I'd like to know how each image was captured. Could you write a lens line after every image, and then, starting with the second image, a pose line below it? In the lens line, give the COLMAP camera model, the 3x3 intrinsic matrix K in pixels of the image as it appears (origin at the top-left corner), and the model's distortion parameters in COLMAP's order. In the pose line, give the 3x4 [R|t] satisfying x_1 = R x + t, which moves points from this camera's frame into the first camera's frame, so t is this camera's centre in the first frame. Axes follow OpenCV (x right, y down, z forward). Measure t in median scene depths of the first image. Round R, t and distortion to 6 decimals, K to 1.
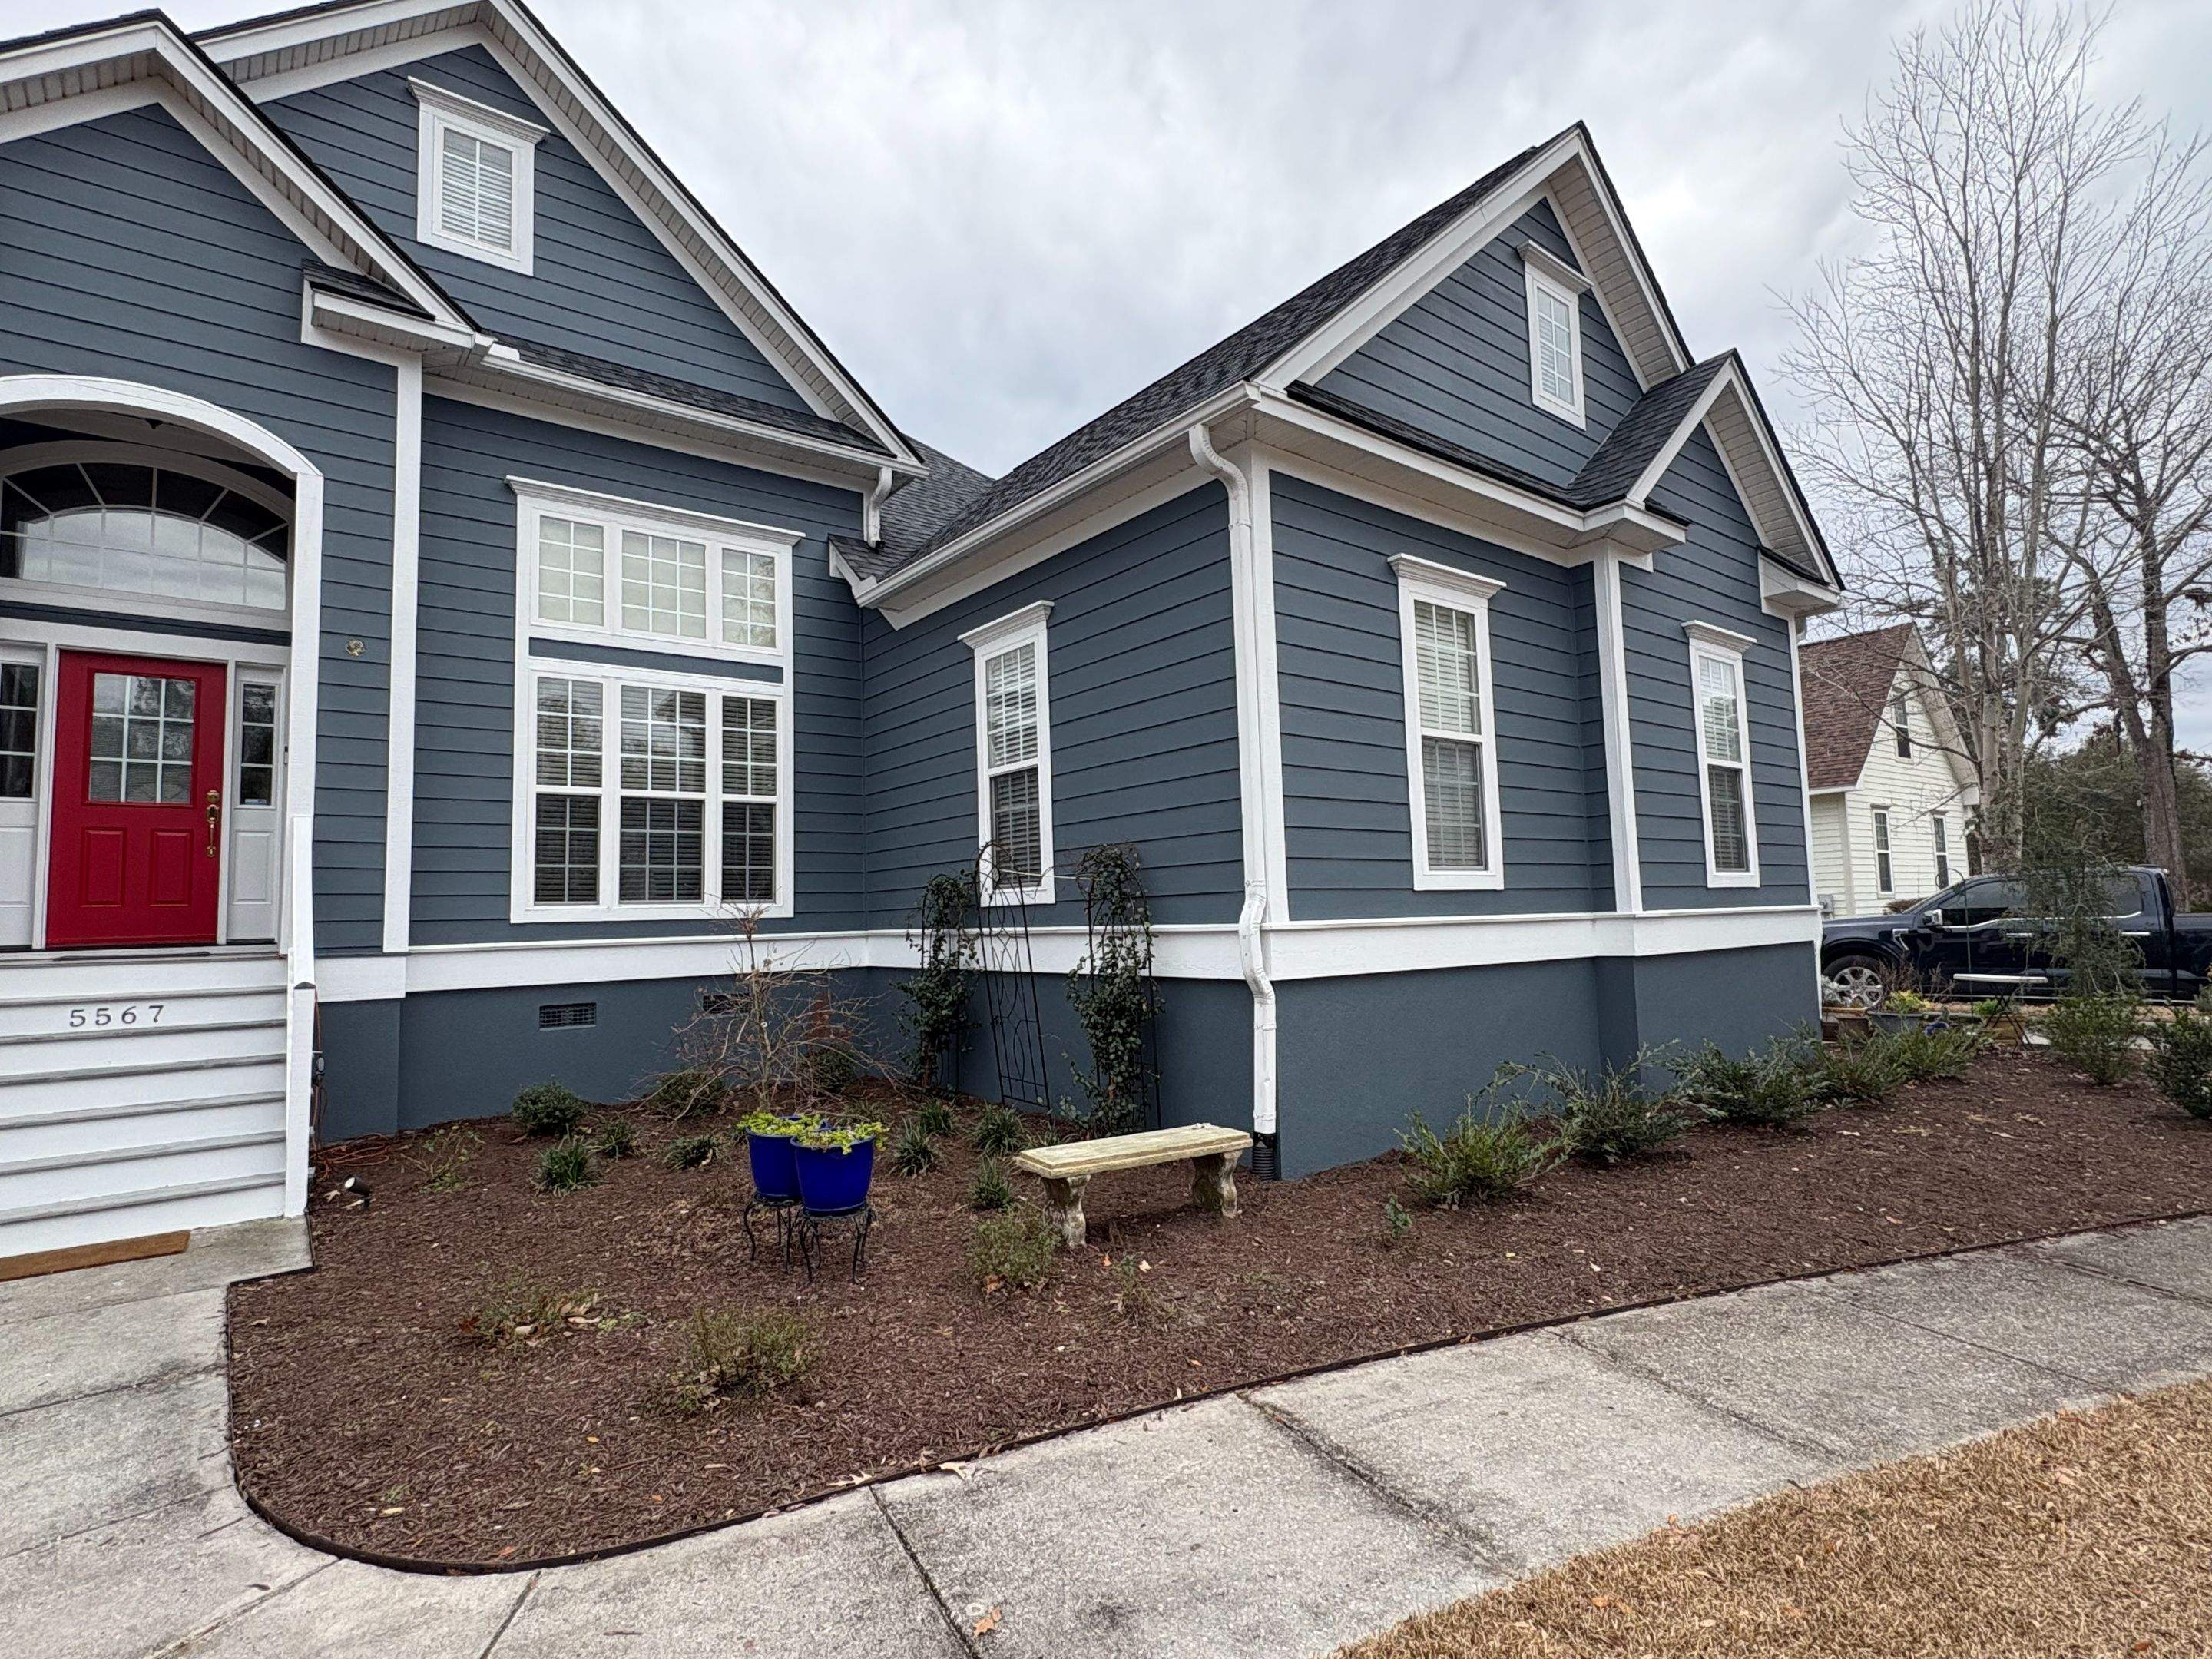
lens RADIAL K [[1104.5, 0, 1106.6], [0, 1104.5, 832.1], [0, 0, 1]] dist [-0.000759, 0.000303]
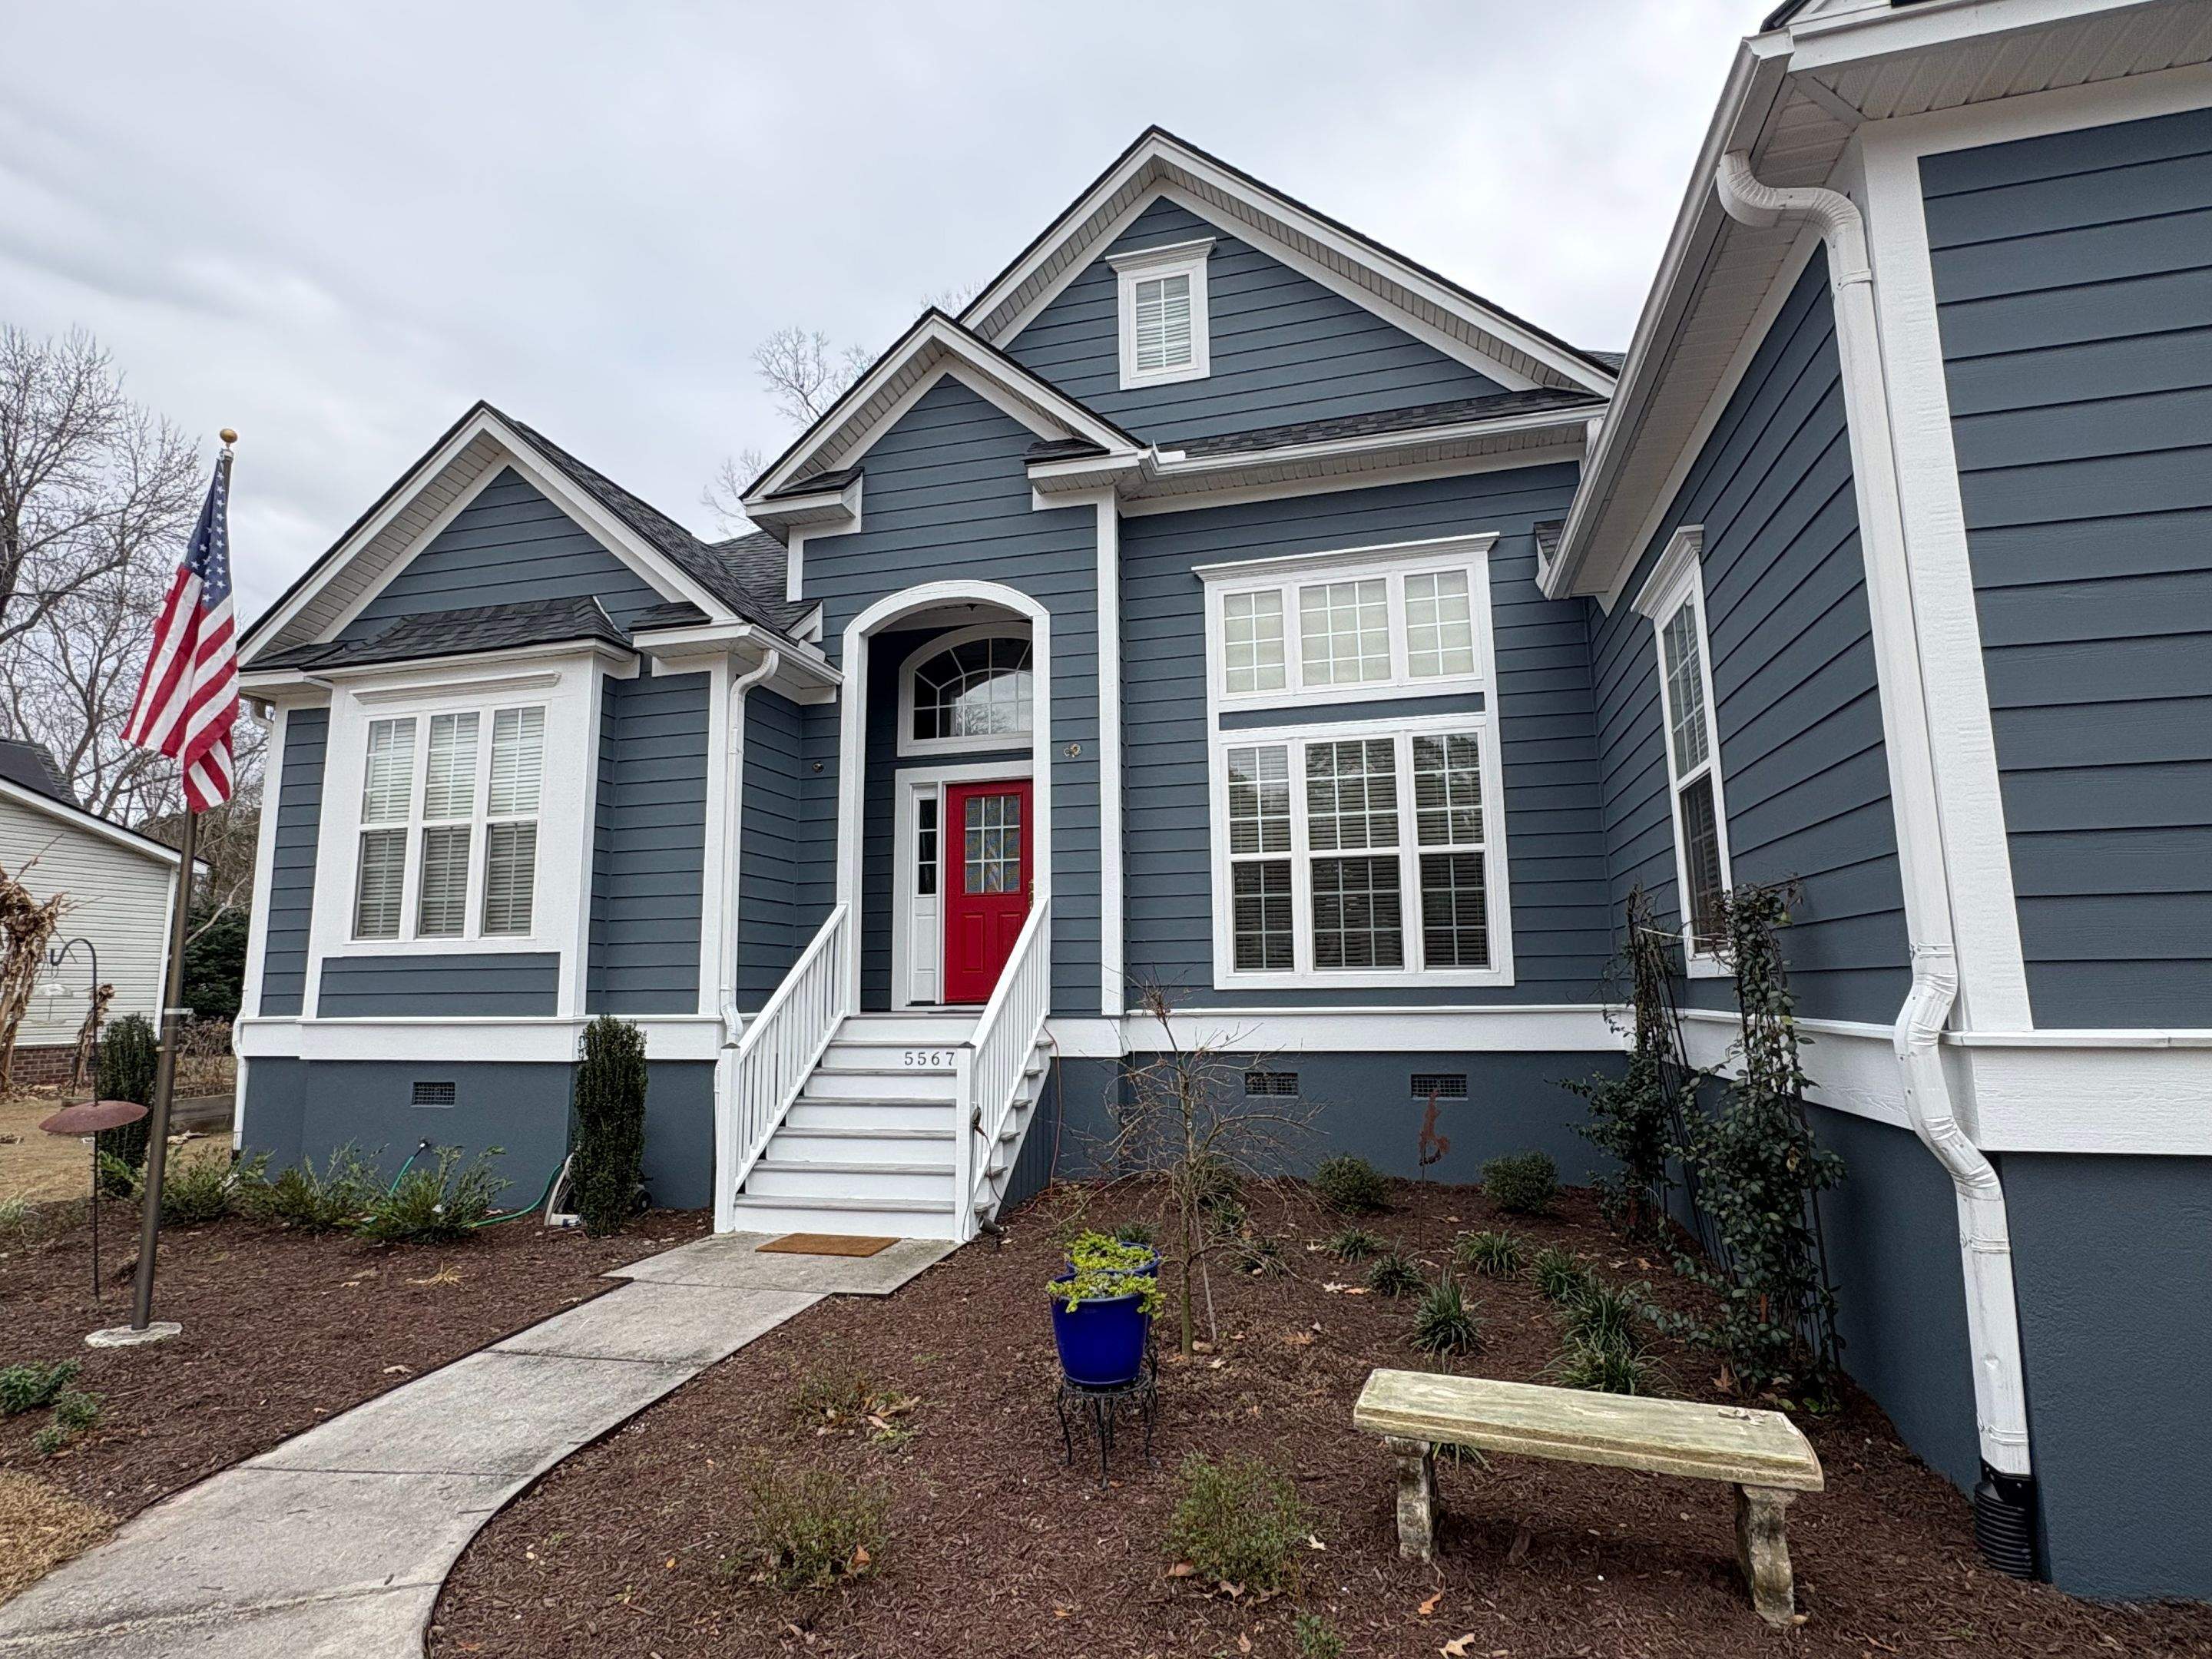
lens RADIAL K [[1104.5, 0, 1106.6], [0, 1104.5, 832.1], [0, 0, 1]] dist [-0.000759, 0.000303]
pose [[0.605547, -0.093152, -0.790339, 0.283192], [0.057918, 0.995651, -0.072974, 0.006269], [0.793699, -0.001586, 0.608308, 0.354150]]
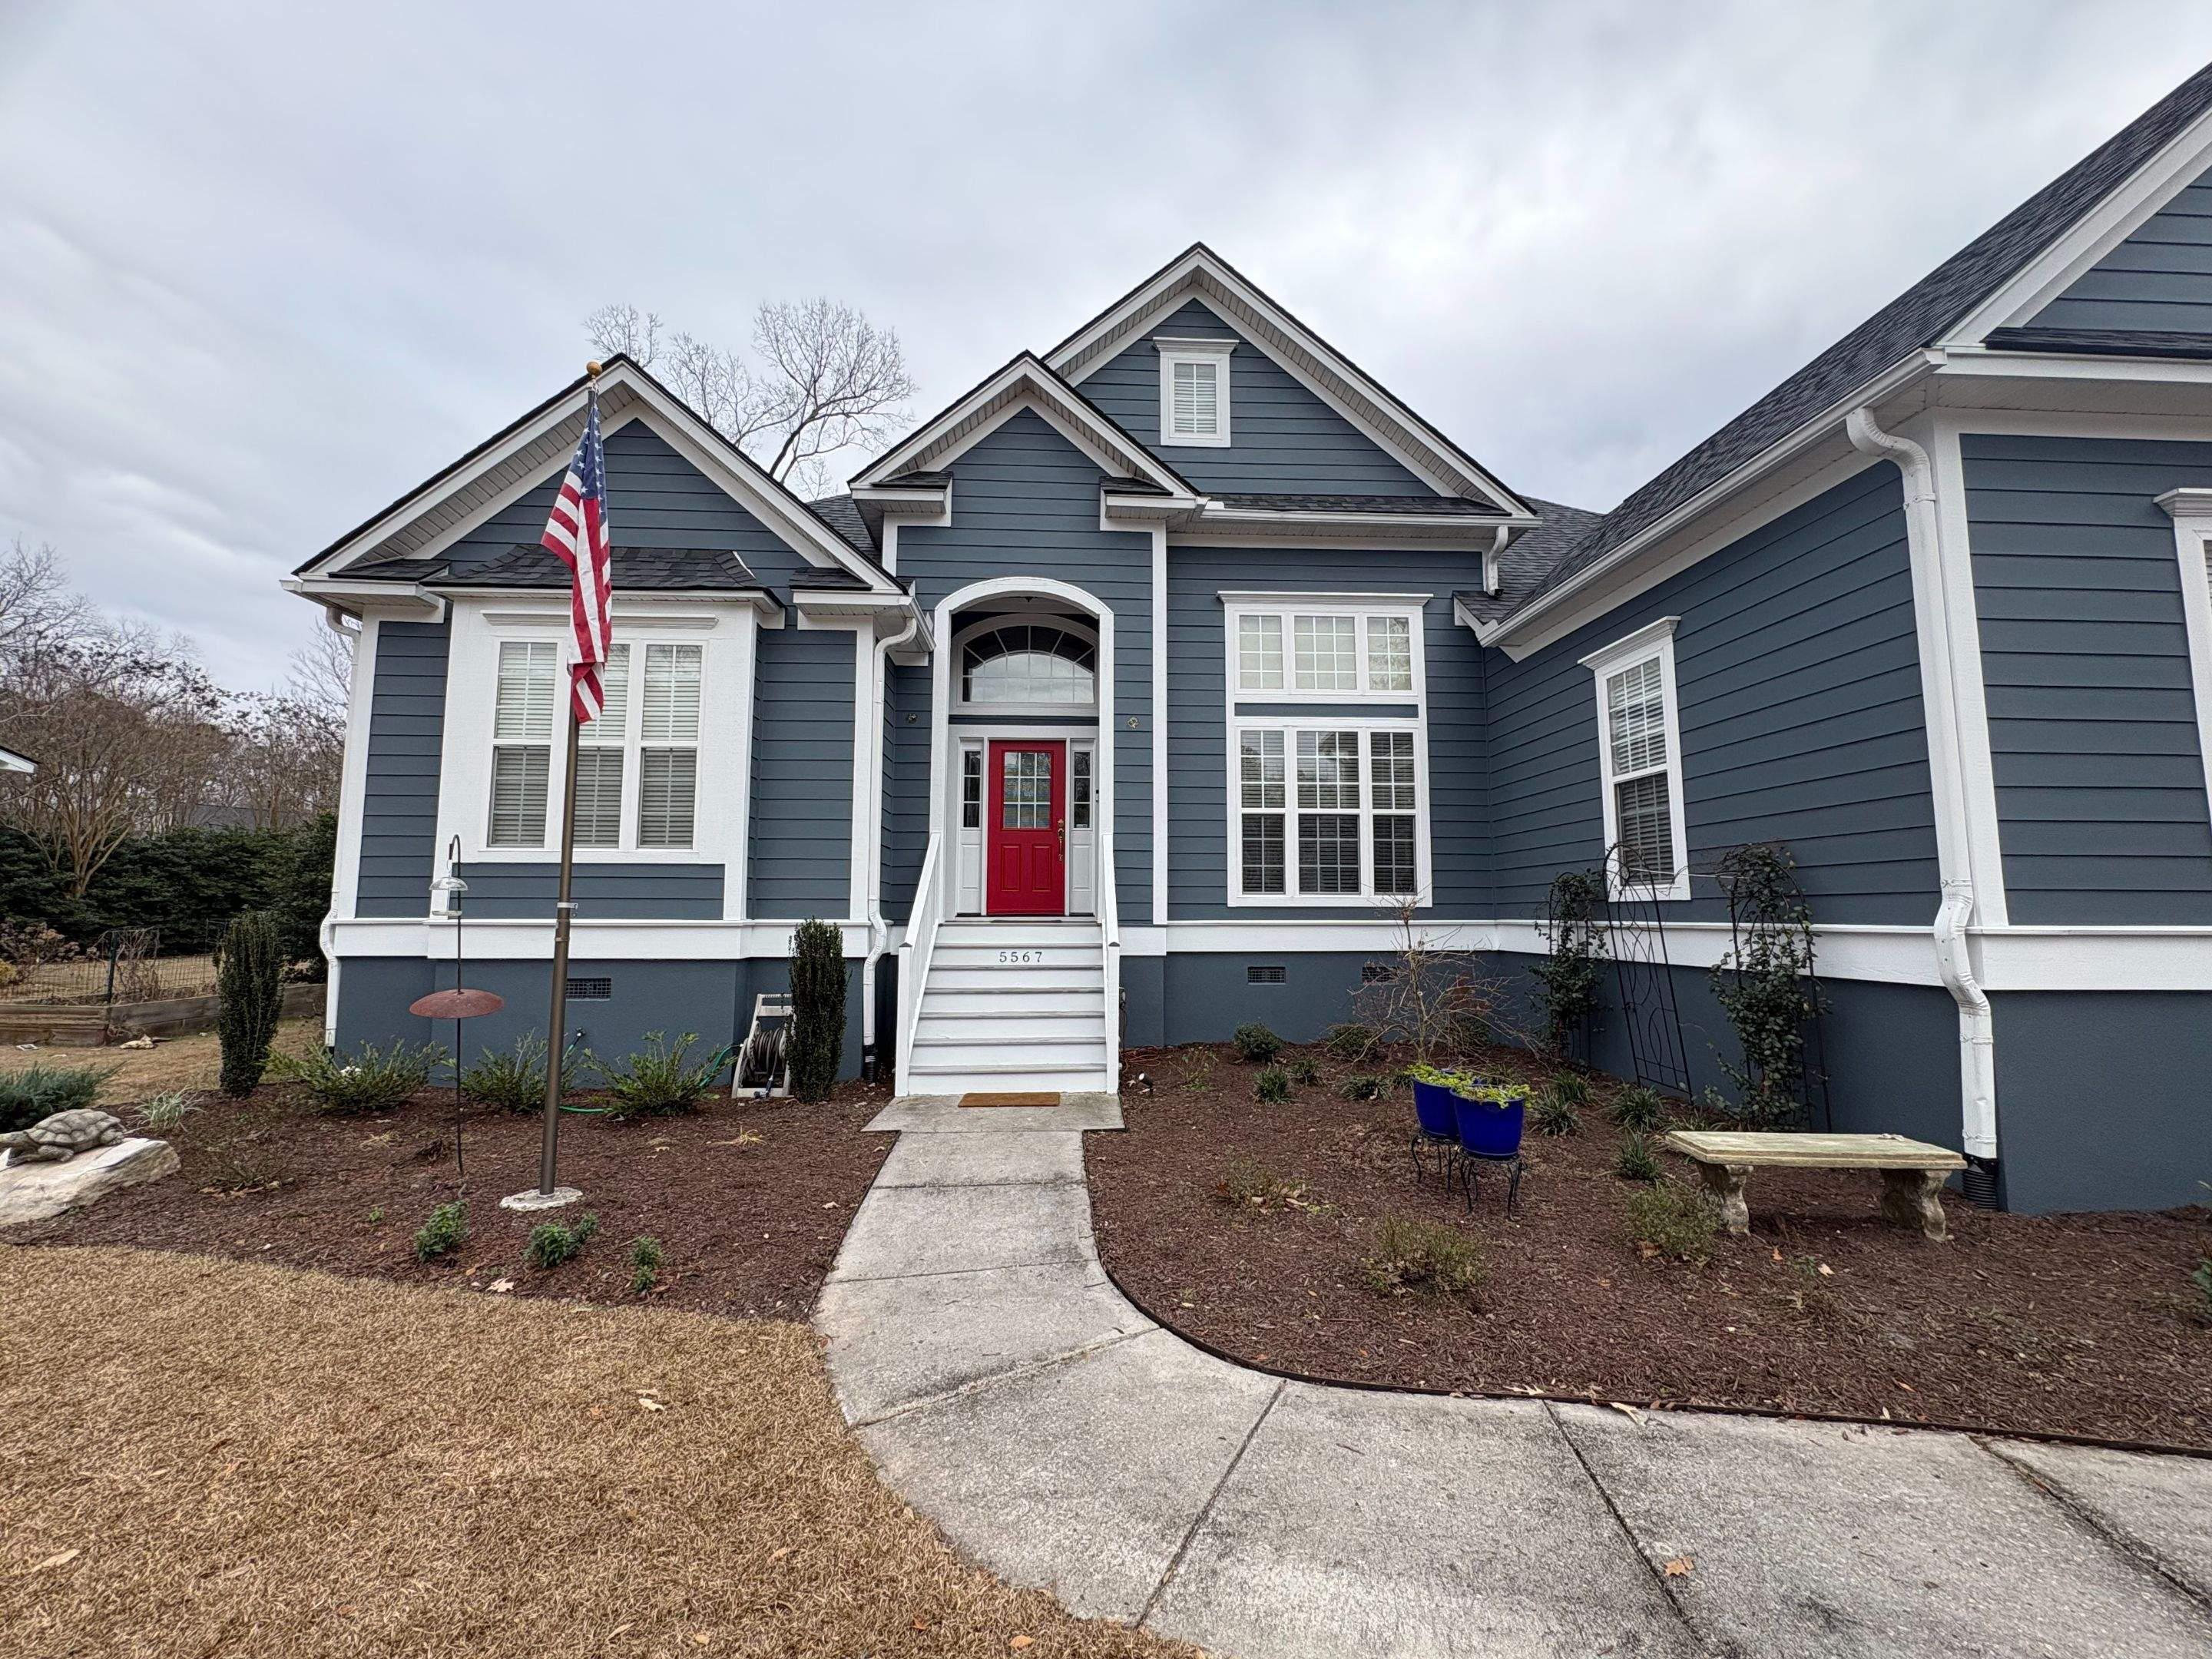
lens RADIAL K [[880.5, 0, 1107.6], [0, 880.5, 829.8], [0, 0, 1]] dist [-0.000772, 0.000475]
pose [[0.817123, -0.026338, -0.575862, -0.018290], [0.020946, 0.999653, -0.016000, -0.001122], [0.576083, 0.001012, 0.817391, -0.009990]]
